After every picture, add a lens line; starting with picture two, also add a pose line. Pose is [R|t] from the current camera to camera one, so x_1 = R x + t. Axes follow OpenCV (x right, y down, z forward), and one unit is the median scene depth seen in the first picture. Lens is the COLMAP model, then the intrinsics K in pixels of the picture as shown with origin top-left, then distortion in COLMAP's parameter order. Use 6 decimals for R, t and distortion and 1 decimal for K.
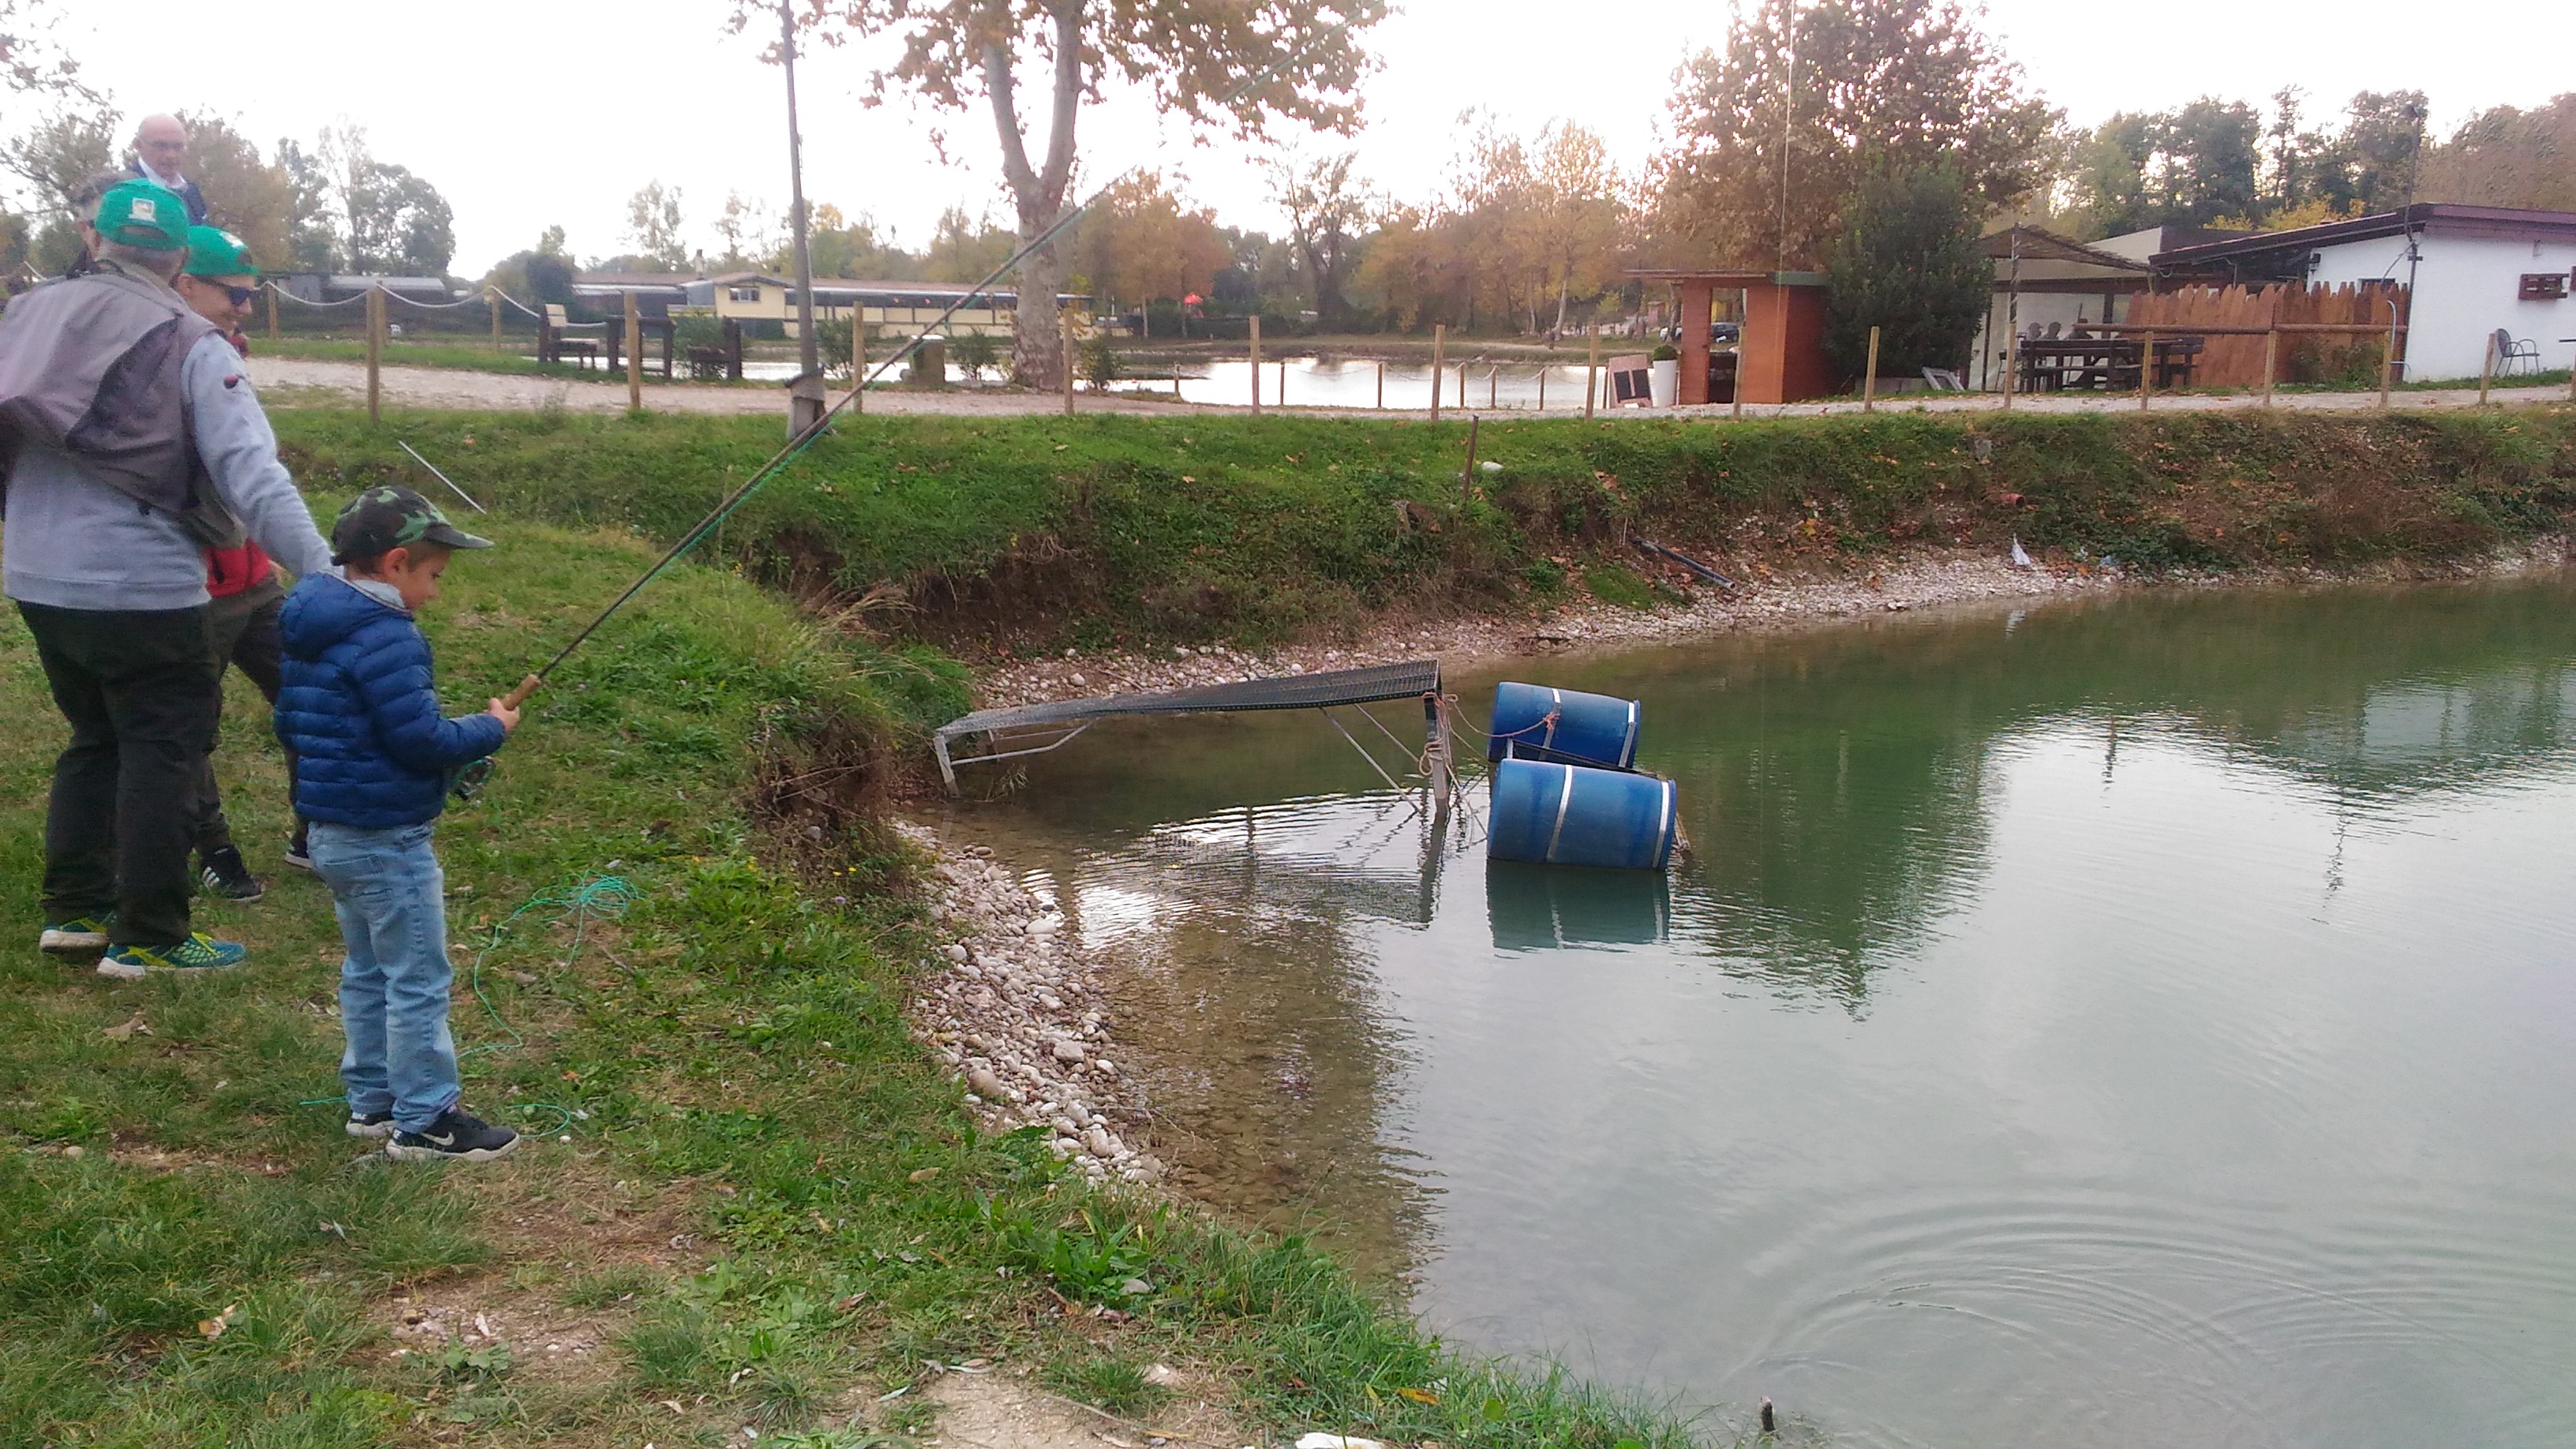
lens RADIAL K [[2075.7, 0, 1288.5], [0, 2075.7, 753.4], [0, 0, 1]] dist [0.090144, -0.105959]
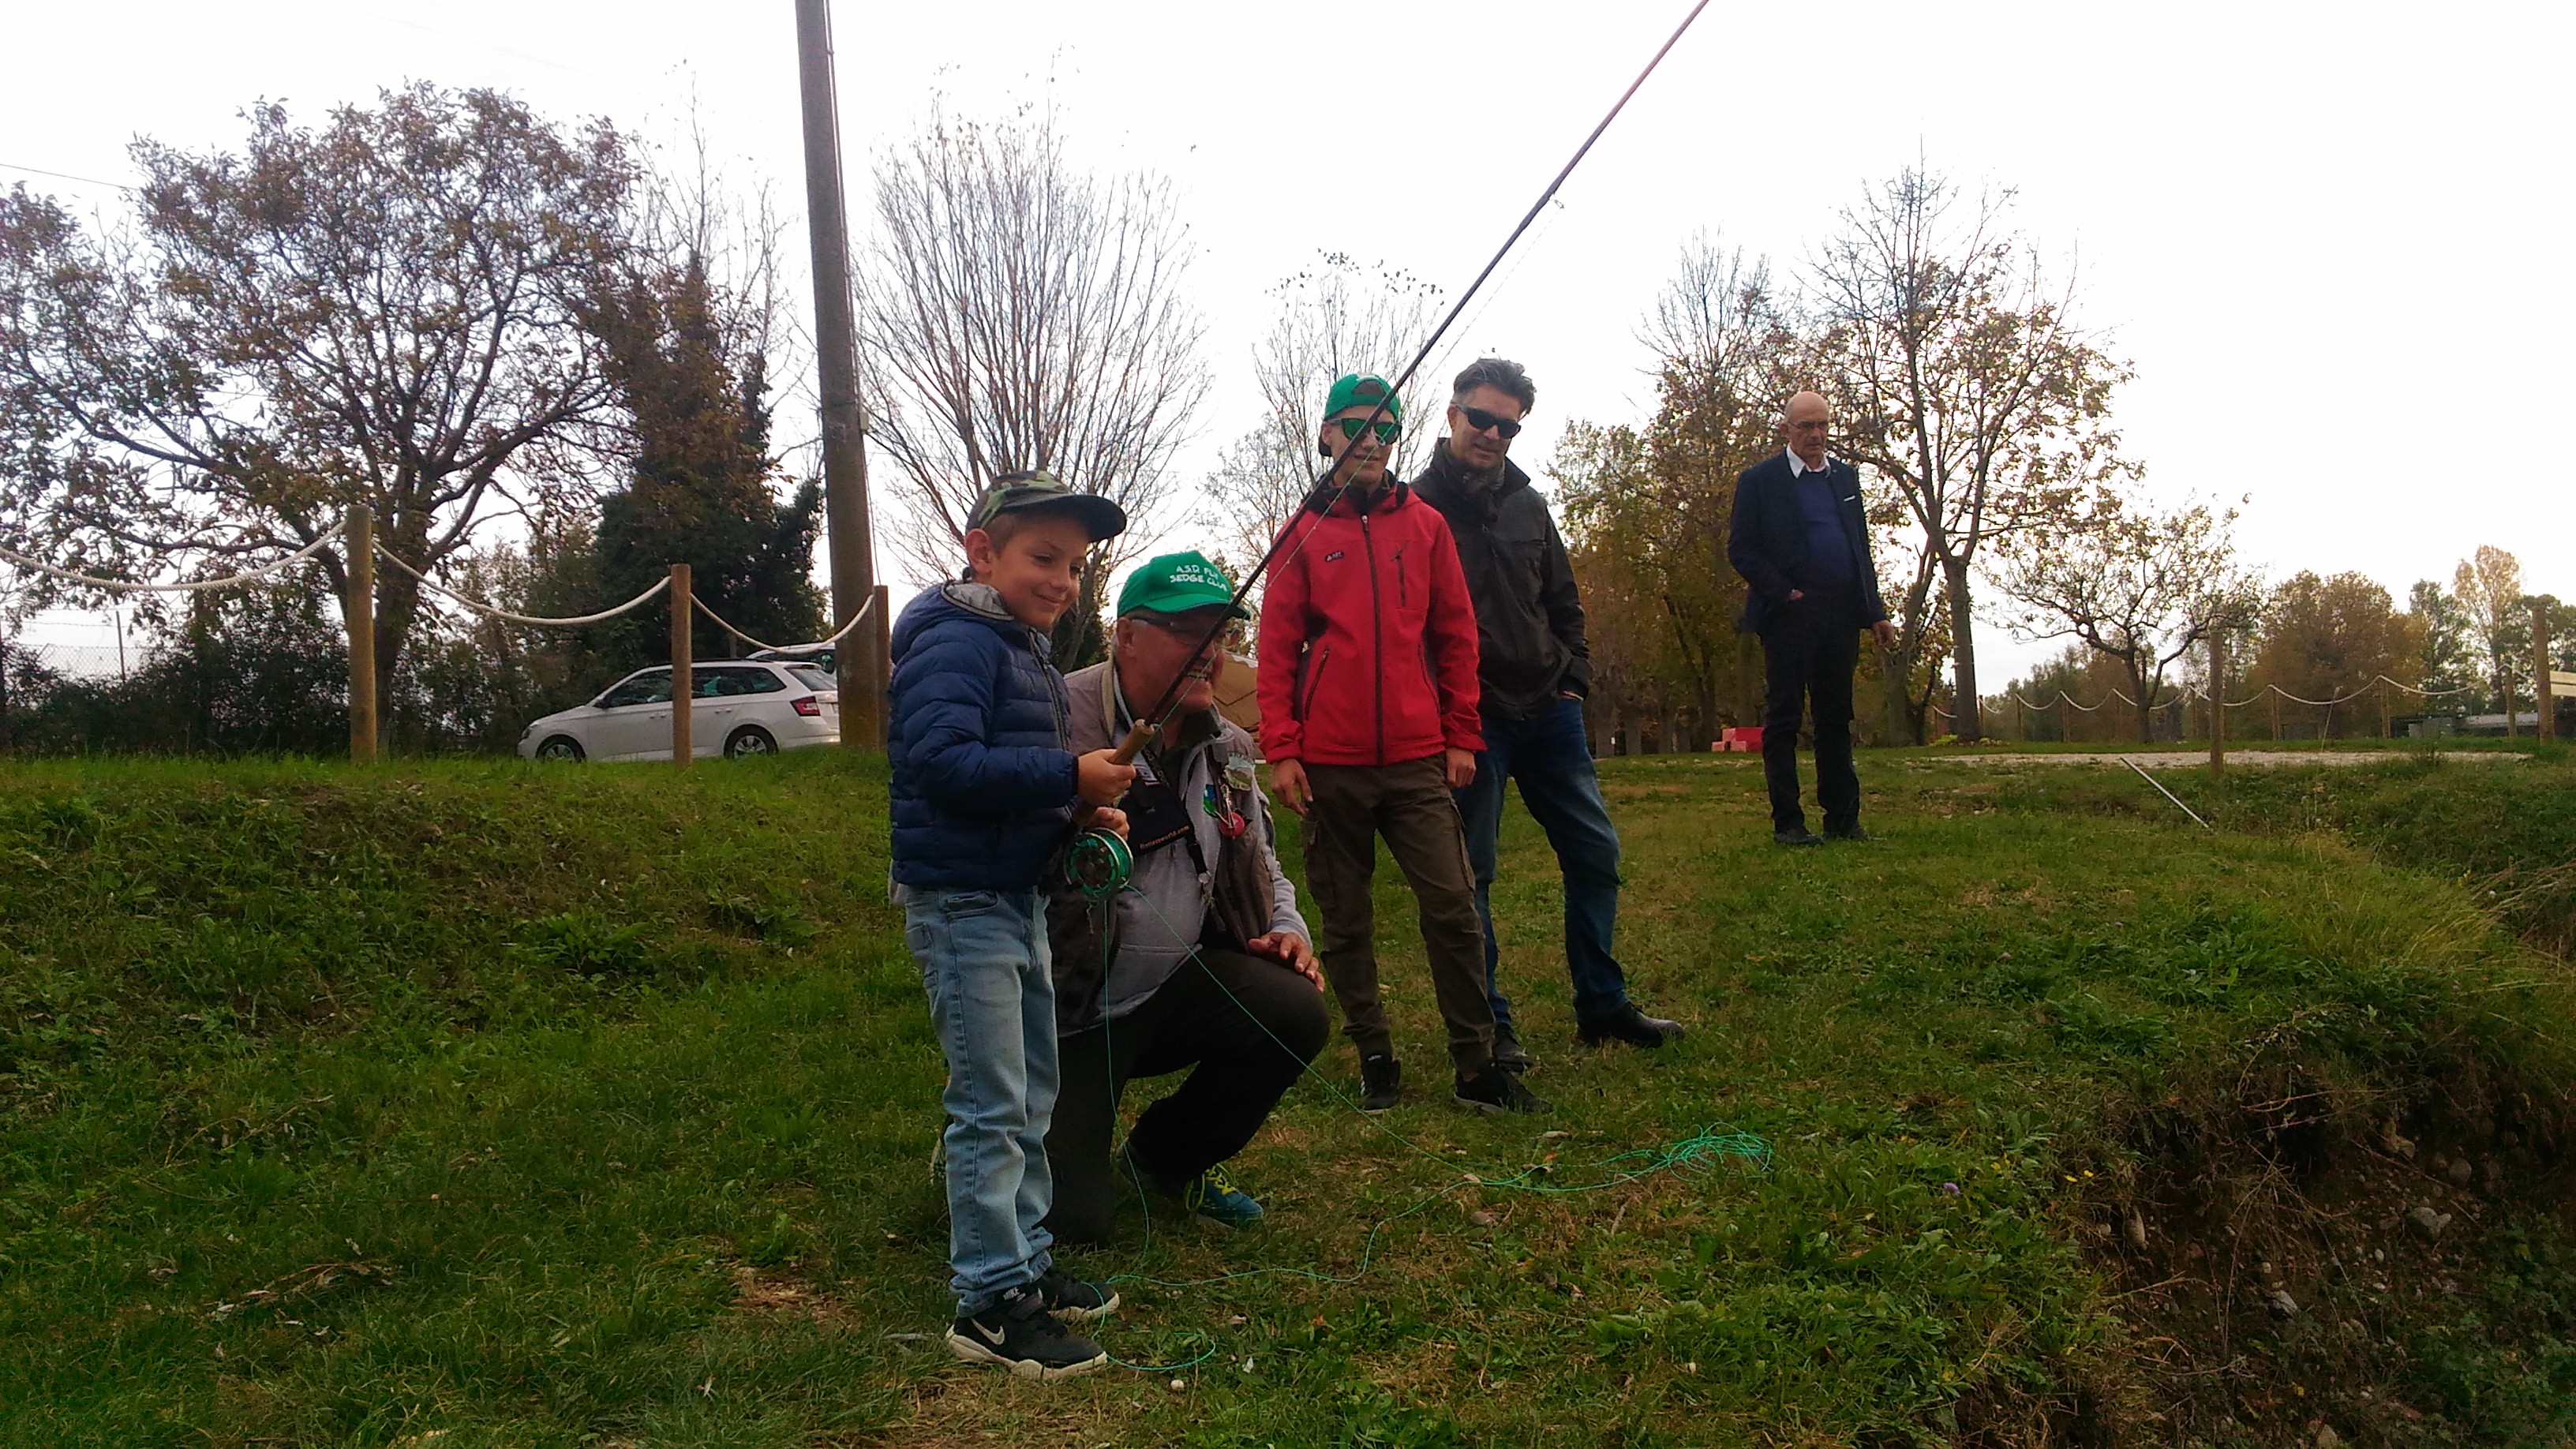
lens RADIAL K [[2078.1, 0, 1268.4], [0, 2078.1, 796.9], [0, 0, 1]] dist [0.104574, -0.169534]
pose [[0.582289, -0.046128, -0.811672, 0.061735], [-0.112336, 0.984247, -0.136524, 0.021450], [0.805183, 0.170677, 0.567935, 0.154086]]
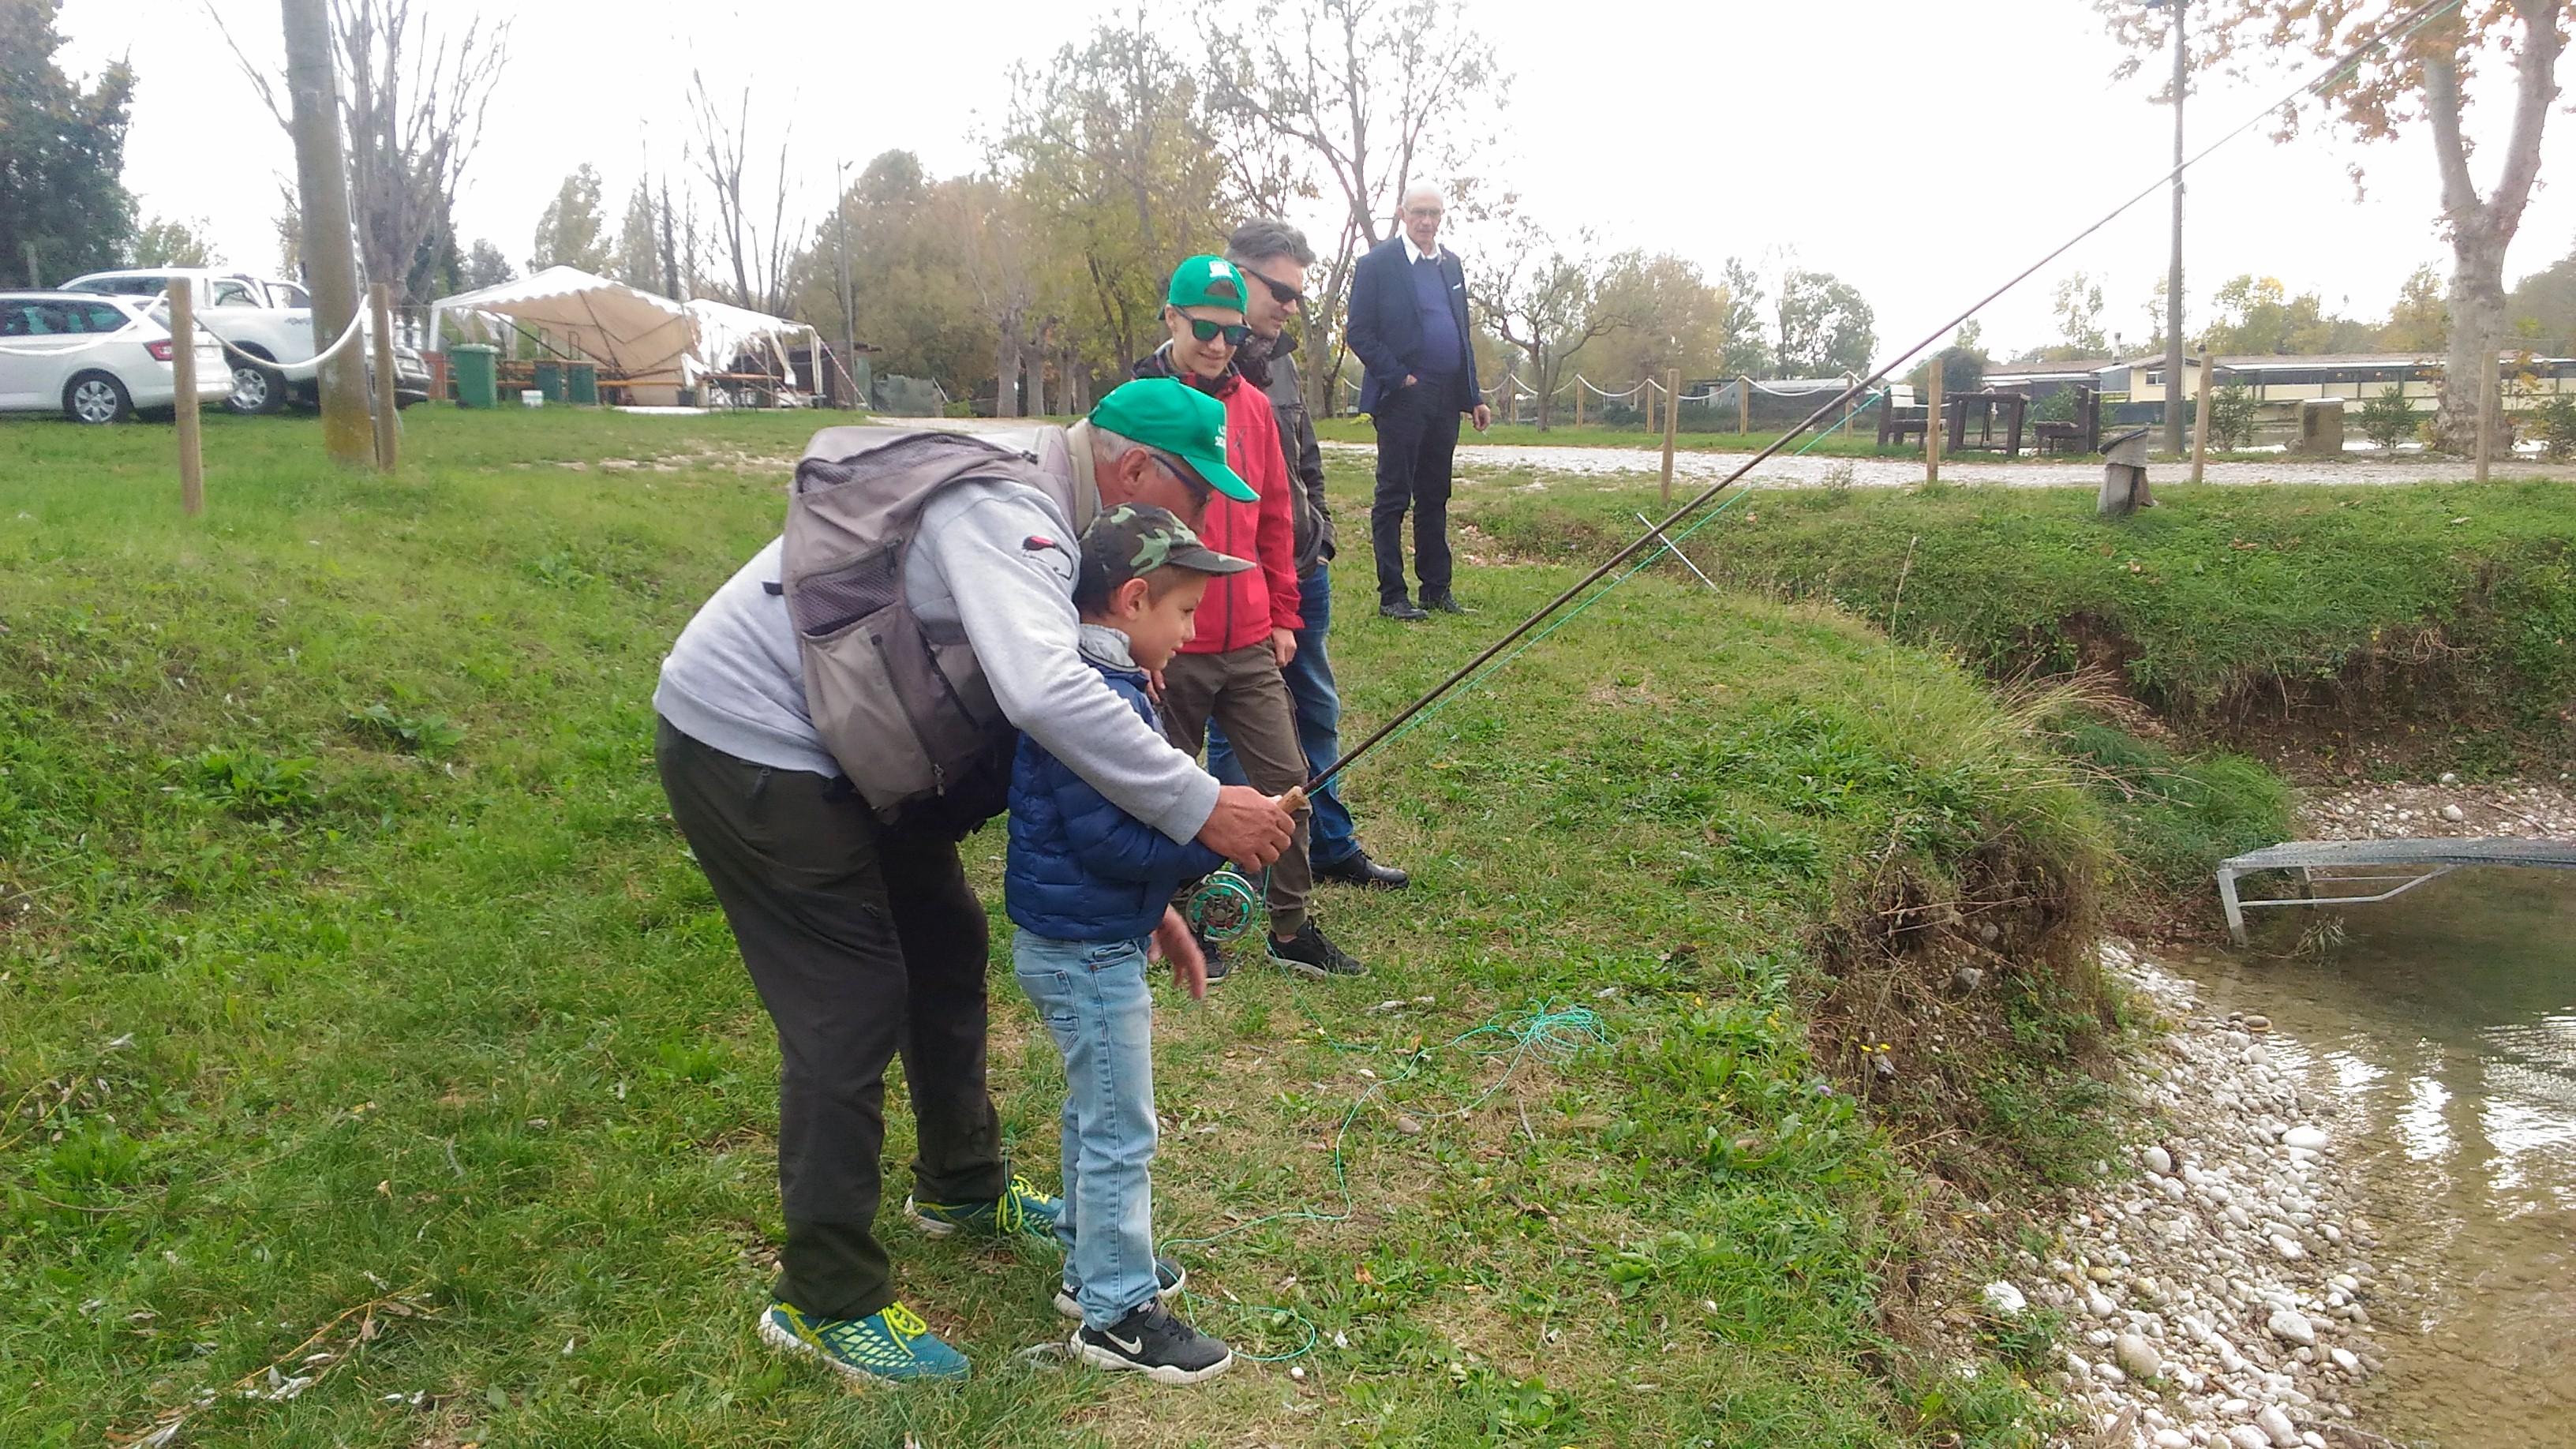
lens RADIAL K [[2078.1, 0, 1267.6], [0, 2078.1, 735.3], [0, 0, 1]] dist [0.104574, -0.169534]
pose [[0.795271, 0.060616, -0.603216, 0.021577], [-0.092036, 0.995528, -0.021301, -0.006645], [0.599227, 0.072457, 0.797294, 0.097969]]
